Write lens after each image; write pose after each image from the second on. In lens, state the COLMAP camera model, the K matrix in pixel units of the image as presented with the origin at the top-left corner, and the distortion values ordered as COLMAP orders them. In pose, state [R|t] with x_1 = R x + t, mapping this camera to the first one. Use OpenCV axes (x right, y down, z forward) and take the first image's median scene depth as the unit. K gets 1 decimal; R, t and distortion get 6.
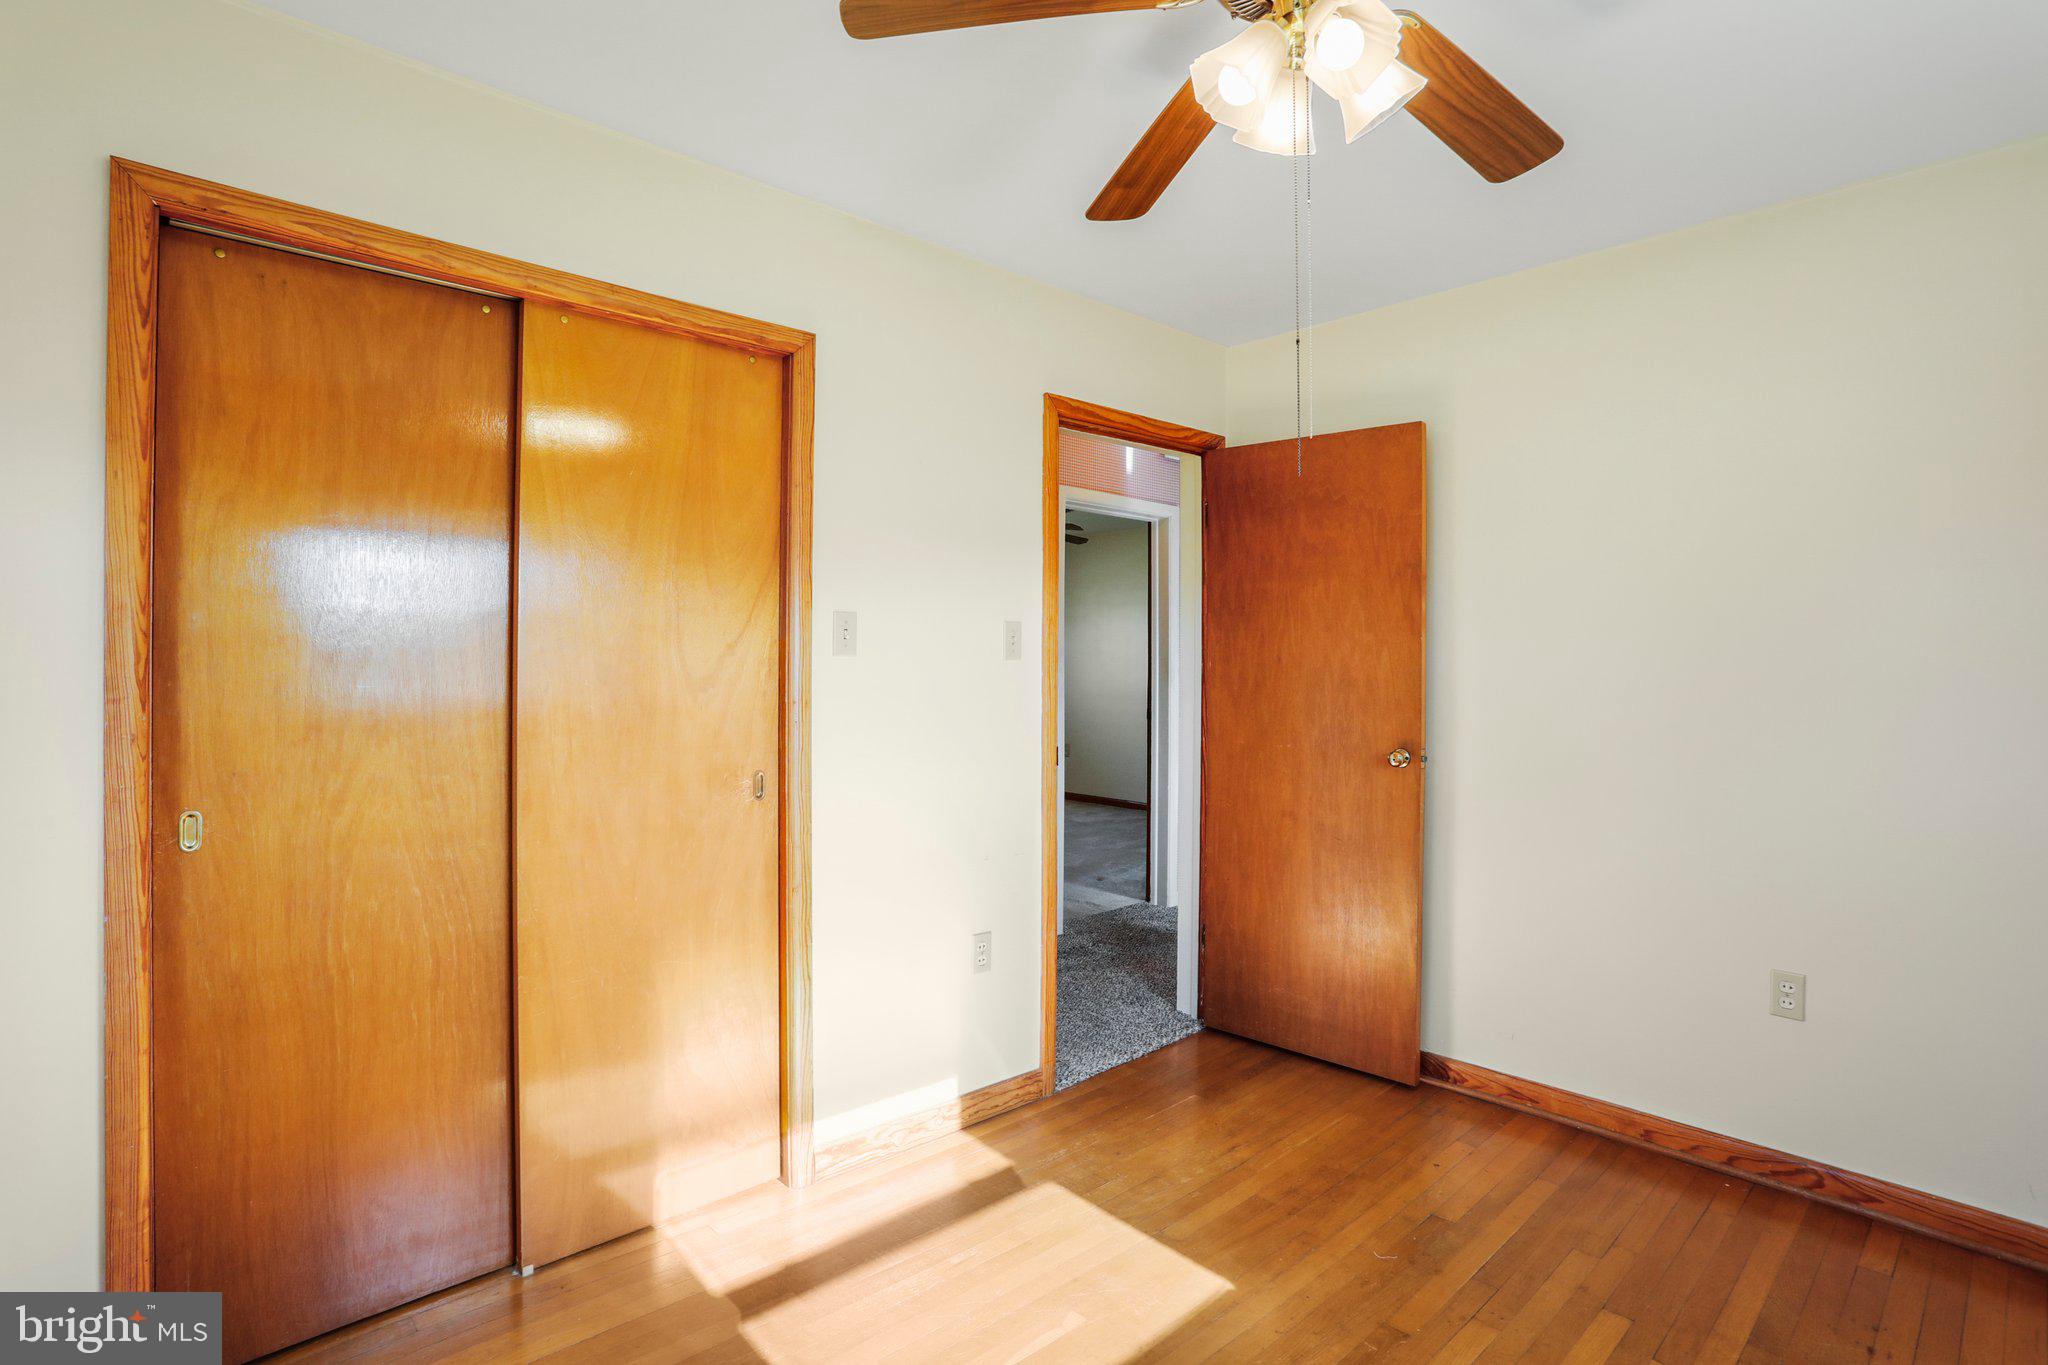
lens RADIAL K [[997.2, 0, 1021.1], [0, 997.2, 664.8], [0, 0, 1]] dist [-0.045487, 0.013998]
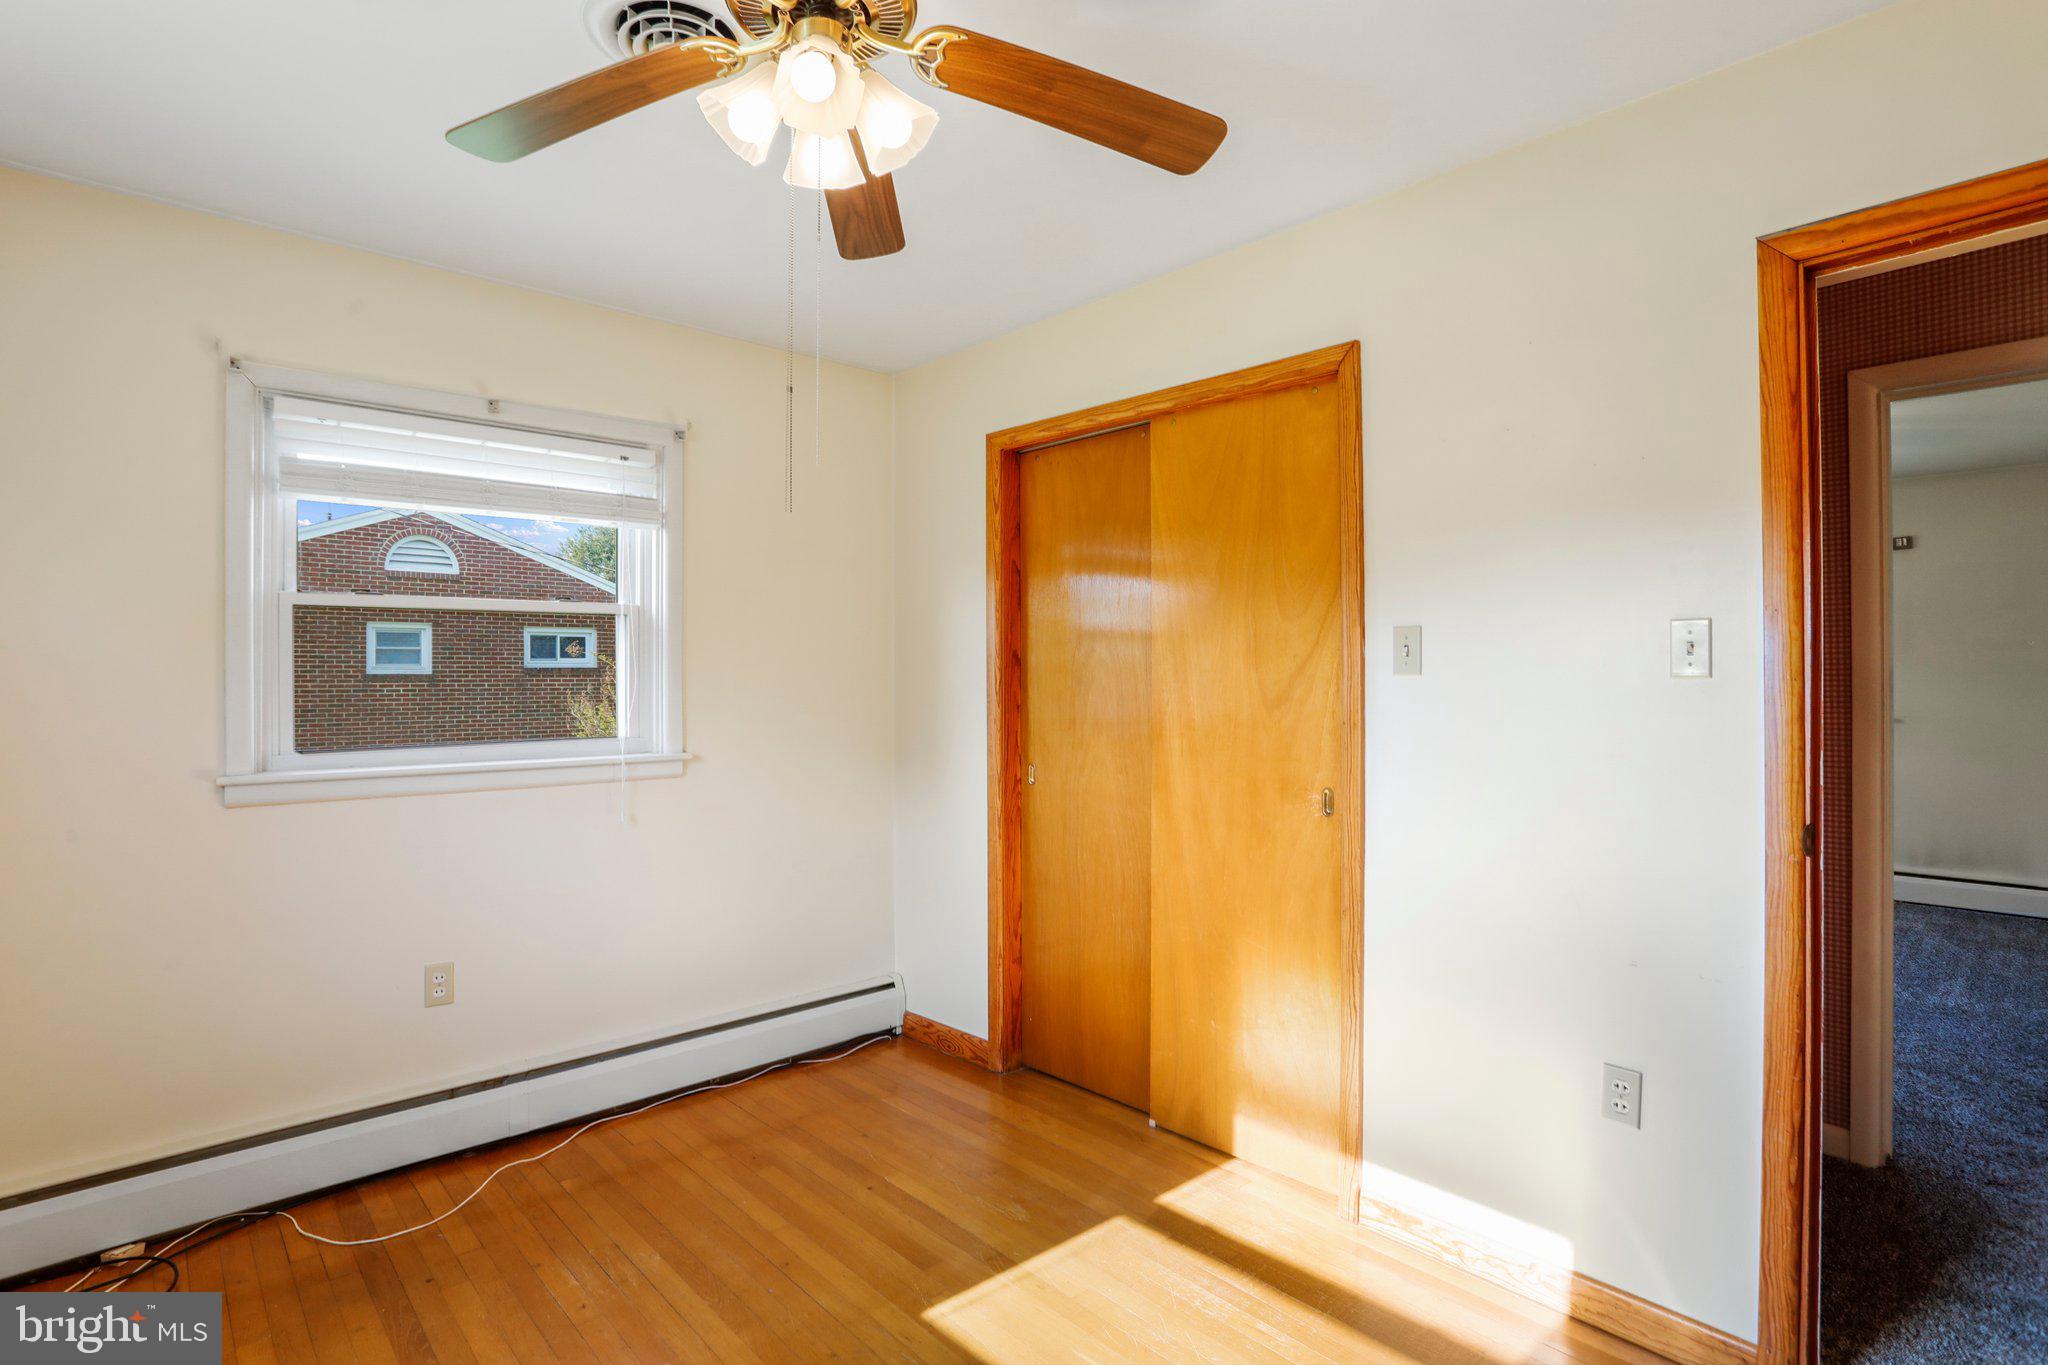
lens RADIAL K [[997.2, 0, 1026.7], [0, 997.2, 680.9], [0, 0, 1]] dist [-0.045487, 0.013998]
pose [[0.024375, 0.002668, -0.999699, 0.780877], [0.004767, 0.999985, 0.002785, -0.008365], [0.999692, -0.004834, 0.024362, 0.695310]]
